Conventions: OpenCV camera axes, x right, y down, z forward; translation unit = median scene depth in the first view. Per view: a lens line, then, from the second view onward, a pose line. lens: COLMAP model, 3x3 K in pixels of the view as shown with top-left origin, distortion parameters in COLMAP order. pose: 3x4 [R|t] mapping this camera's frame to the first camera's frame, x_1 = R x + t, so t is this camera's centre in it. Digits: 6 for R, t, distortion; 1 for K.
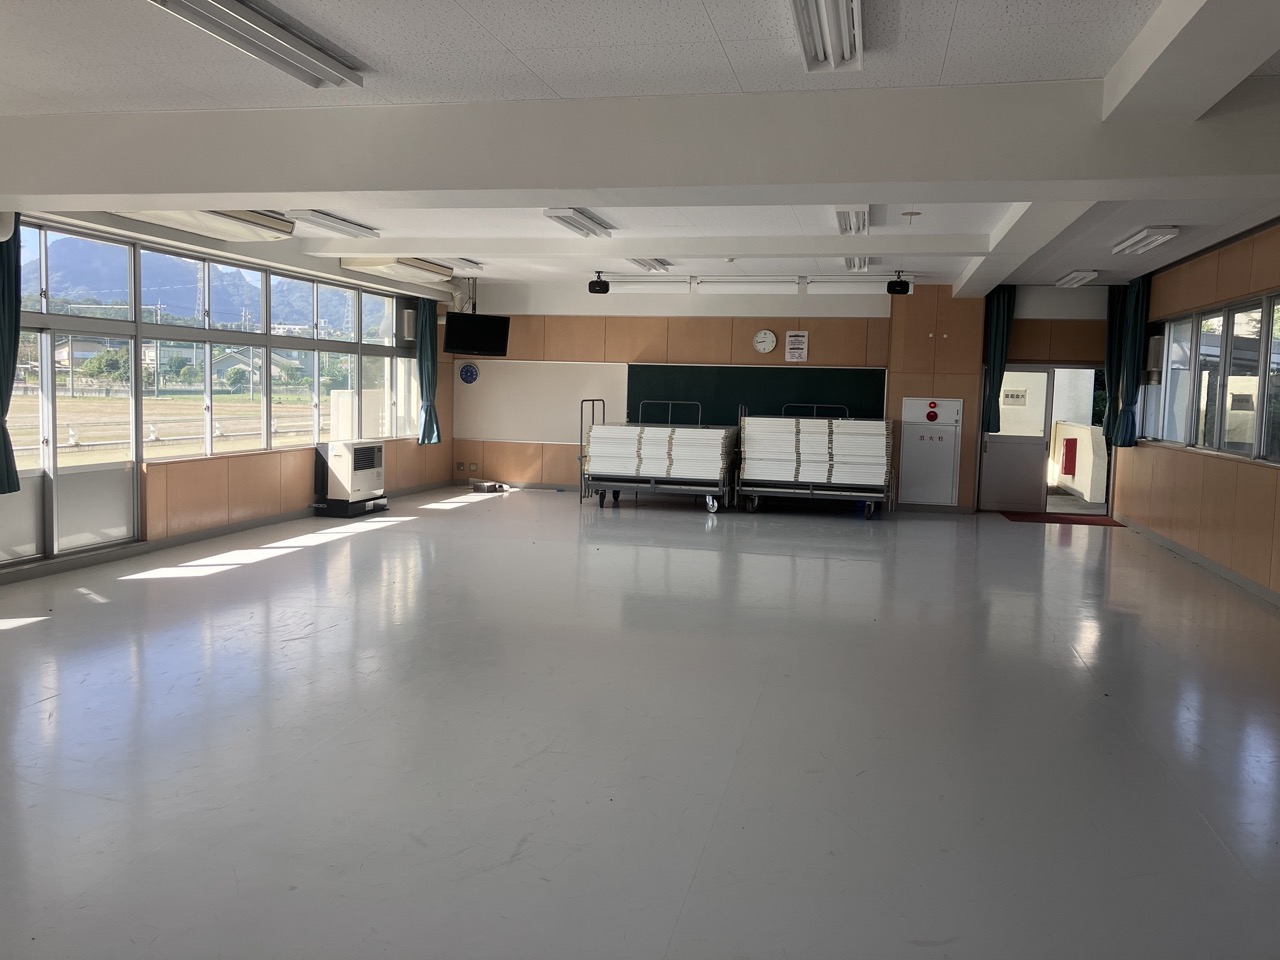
lens RADIAL K [[1065.0, 0, 643.6], [0, 1065.0, 475.6], [0, 0, 1]] dist [0.053160, -0.037960]
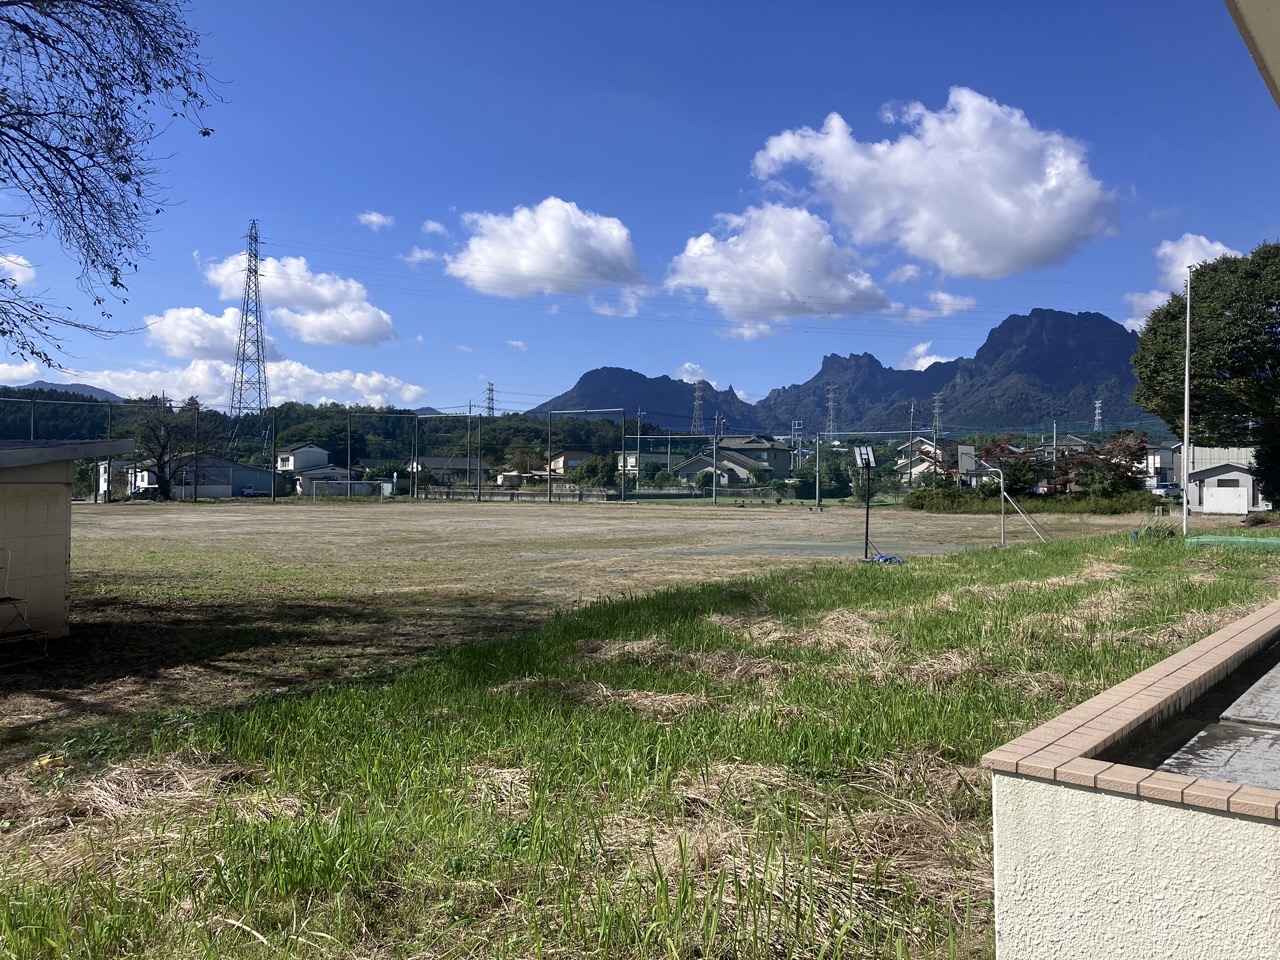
lens RADIAL K [[1065.0, 0, 635.9], [0, 1065.0, 482.0], [0, 0, 1]] dist [0.053160, -0.037960]
pose [[0.901182, -0.014892, -0.433186, -0.024537], [-0.026186, 0.995714, -0.088707, -0.004770], [0.432650, 0.091284, 0.896929, 0.122662]]
